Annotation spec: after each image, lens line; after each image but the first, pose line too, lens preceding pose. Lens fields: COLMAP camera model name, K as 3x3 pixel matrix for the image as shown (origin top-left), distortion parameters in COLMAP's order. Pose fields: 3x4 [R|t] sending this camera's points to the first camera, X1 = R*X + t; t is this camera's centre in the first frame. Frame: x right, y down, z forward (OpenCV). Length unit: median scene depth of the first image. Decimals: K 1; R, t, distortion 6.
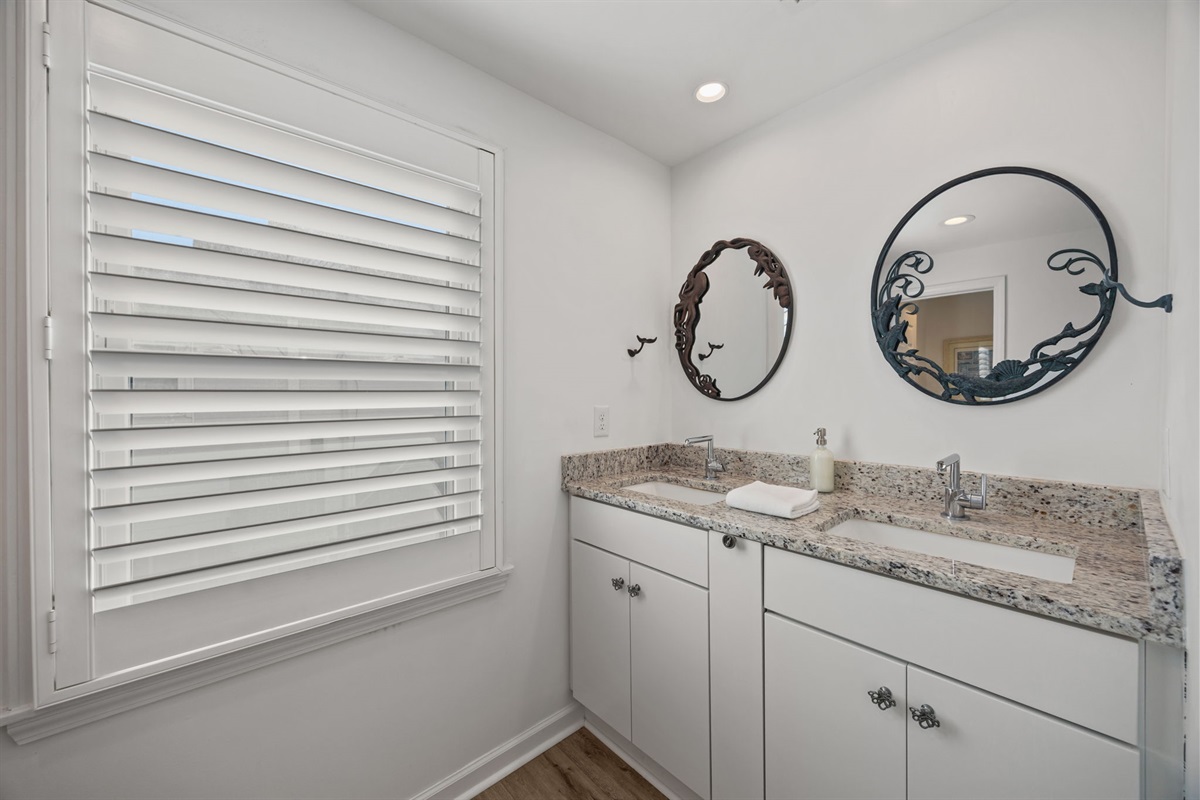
lens RADIAL K [[455.1, 0, 601.6], [0, 455.1, 391.0], [0, 0, 1]] dist [-0.000136, -0.000290]
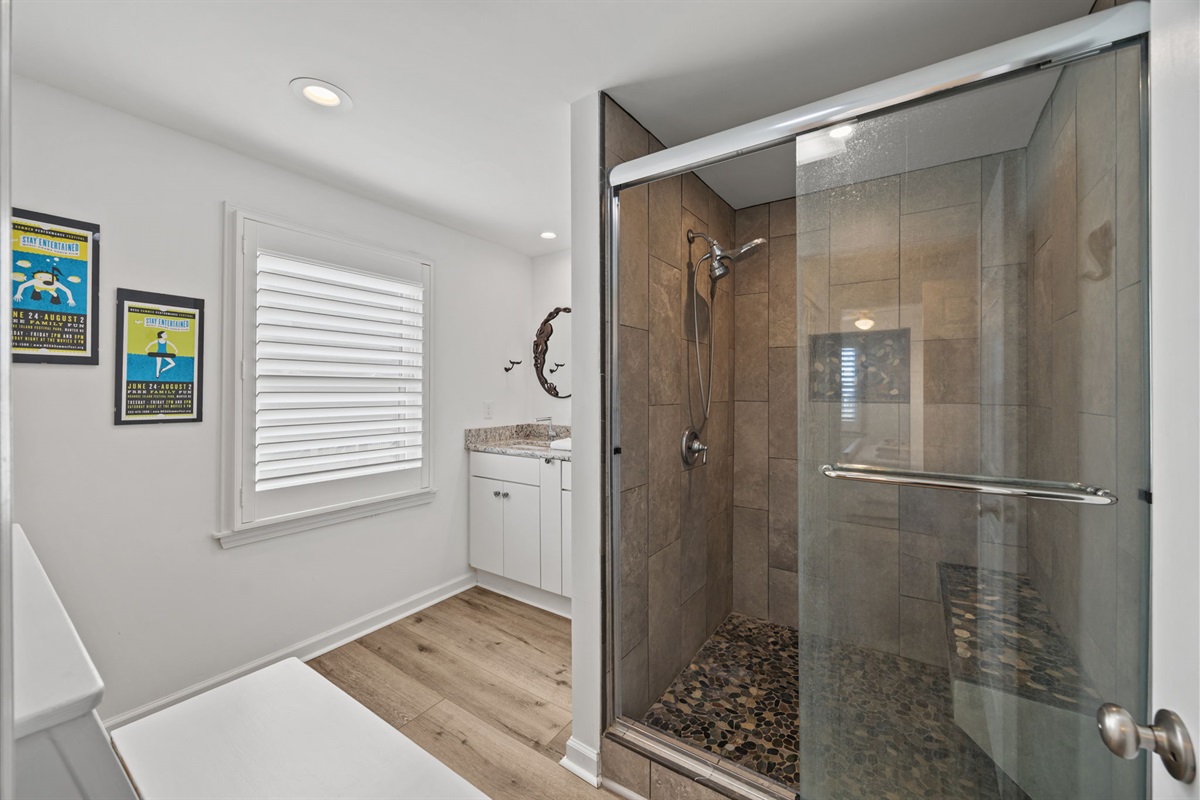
lens RADIAL K [[455.1, 0, 601.6], [0, 455.1, 391.0], [0, 0, 1]] dist [-0.000136, -0.000290]
pose [[0.969950, 0.004458, 0.243262, -0.003114], [-0.005212, 0.999983, 0.002458, -0.010924], [-0.243247, -0.003652, 0.969957, -0.760009]]
